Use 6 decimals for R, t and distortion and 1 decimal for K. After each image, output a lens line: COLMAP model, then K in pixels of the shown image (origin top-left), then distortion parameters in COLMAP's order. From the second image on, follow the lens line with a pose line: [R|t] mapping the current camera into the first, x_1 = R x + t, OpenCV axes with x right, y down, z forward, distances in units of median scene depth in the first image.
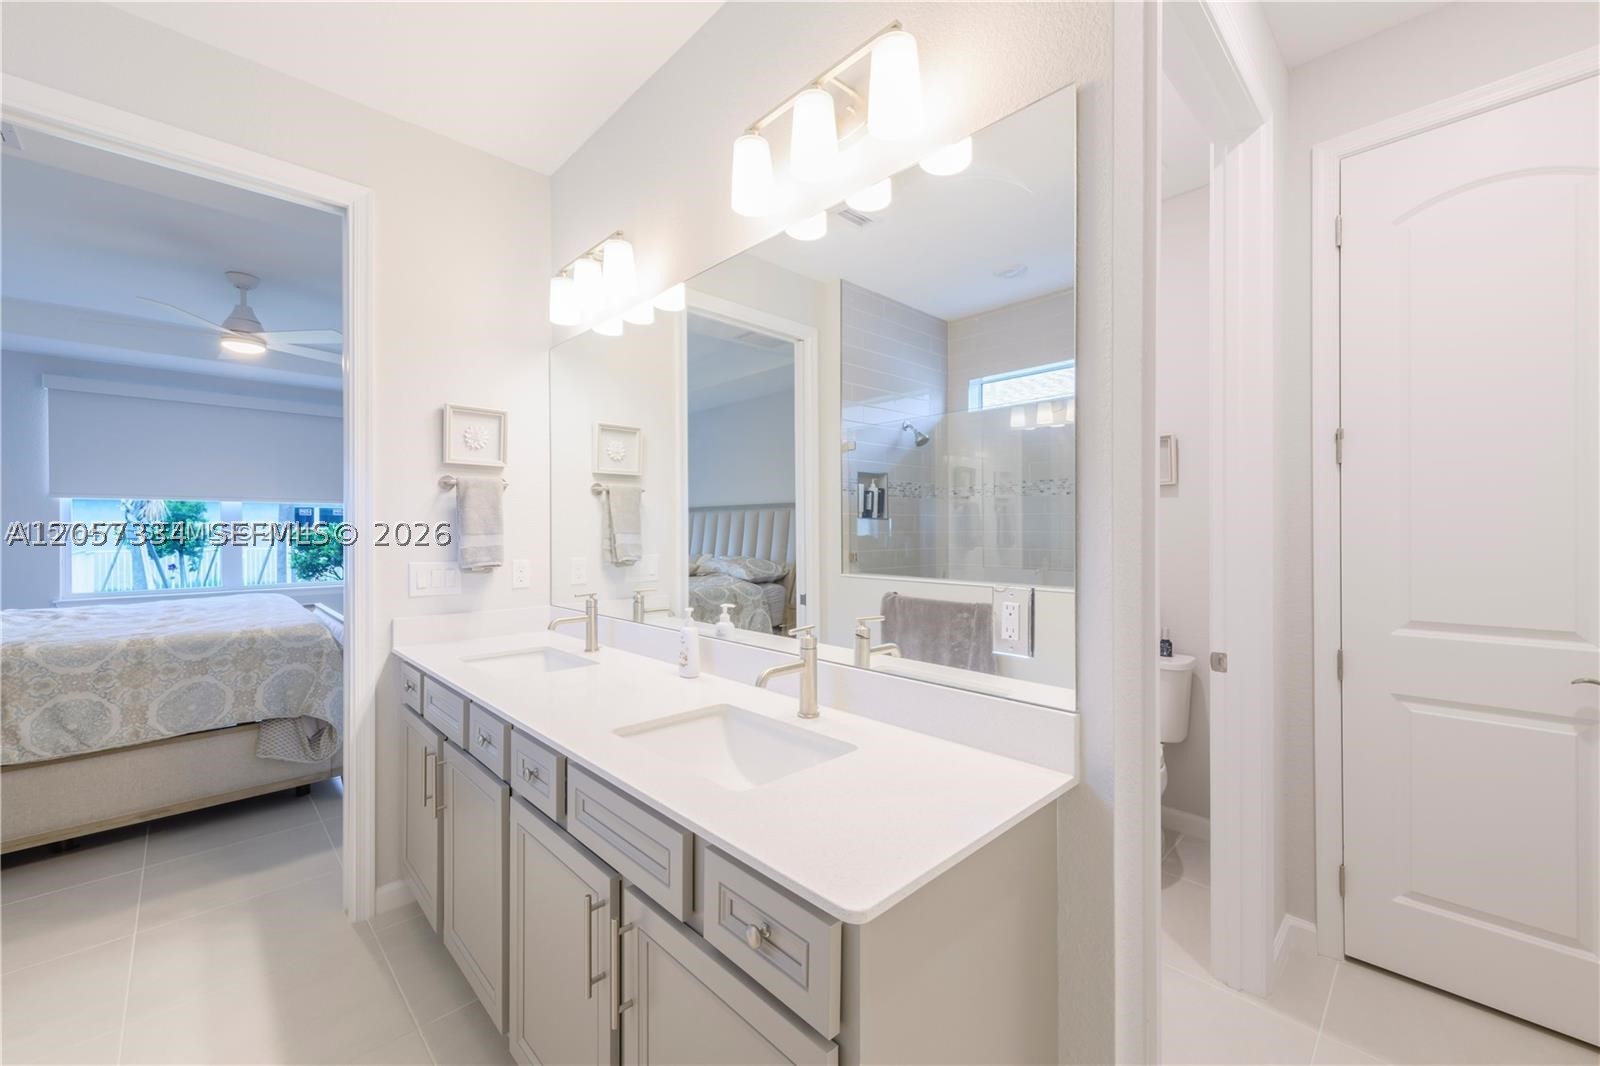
lens RADIAL K [[639.3, 0, 809.8], [0, 639.3, 529.6], [0, 0, 1]] dist [0.000845, -0.000371]
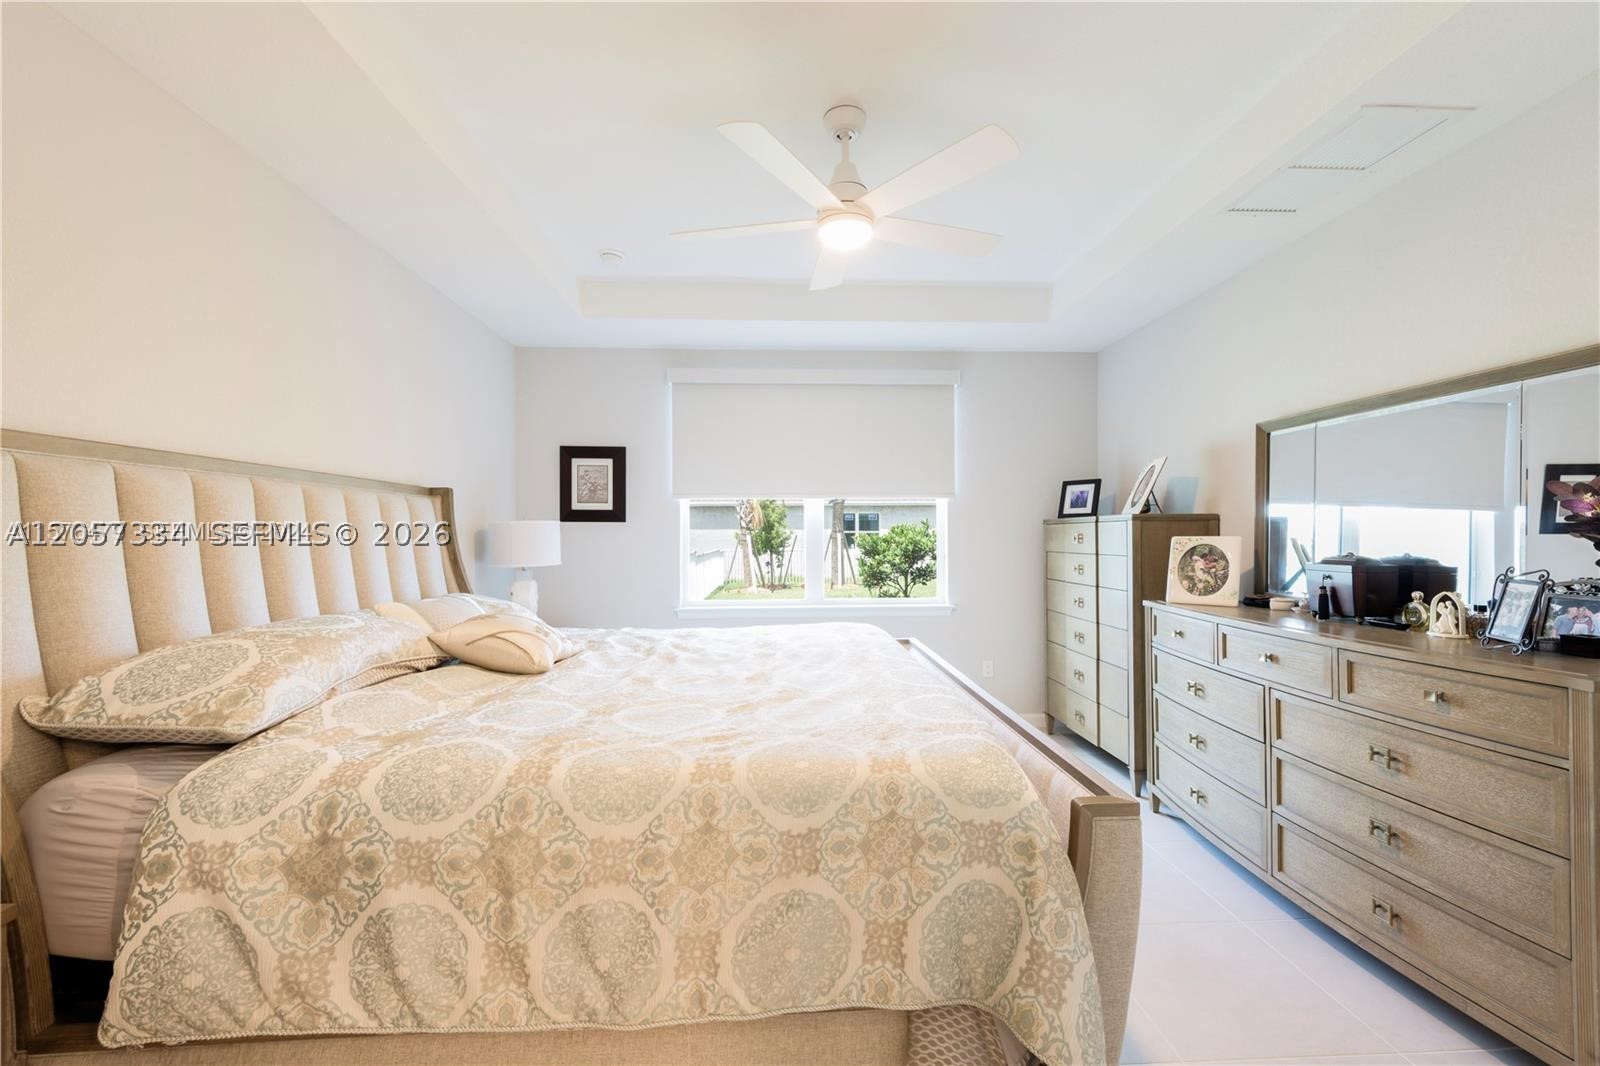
lens RADIAL K [[677.2, 0, 817.1], [0, 677.2, 529.0], [0, 0, 1]] dist [0.010234, -0.003230]
pose [[0.758857, -0.004965, -0.651238, -0.640397], [0.001444, 0.999981, -0.005941, 0.001544], [0.651256, 0.003568, 0.758850, 0.649485]]
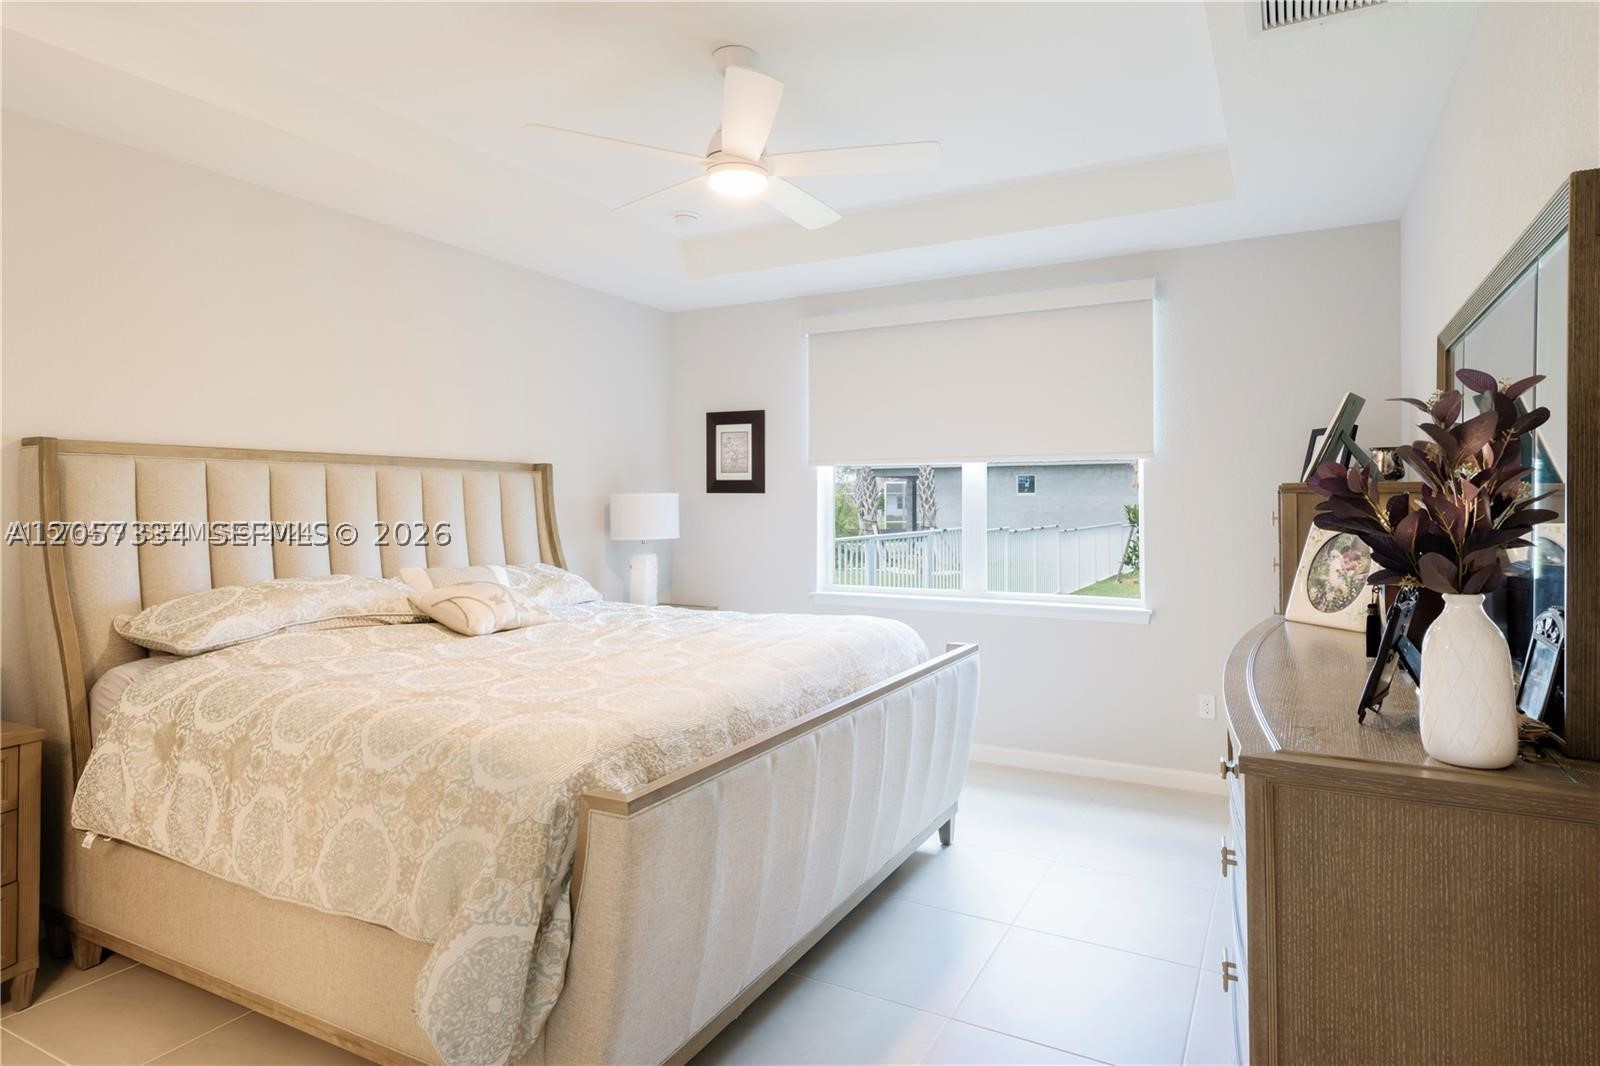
lens RADIAL K [[896.5, 0, 816.6], [0, 896.5, 483.7], [0, 0, 1]] dist [0.011105, -0.001669]
pose [[0.311896, -0.016341, -0.949976, -0.164826], [-0.000585, 0.999849, -0.017391, -0.012625], [0.950116, 0.005980, 0.311839, 1.090158]]
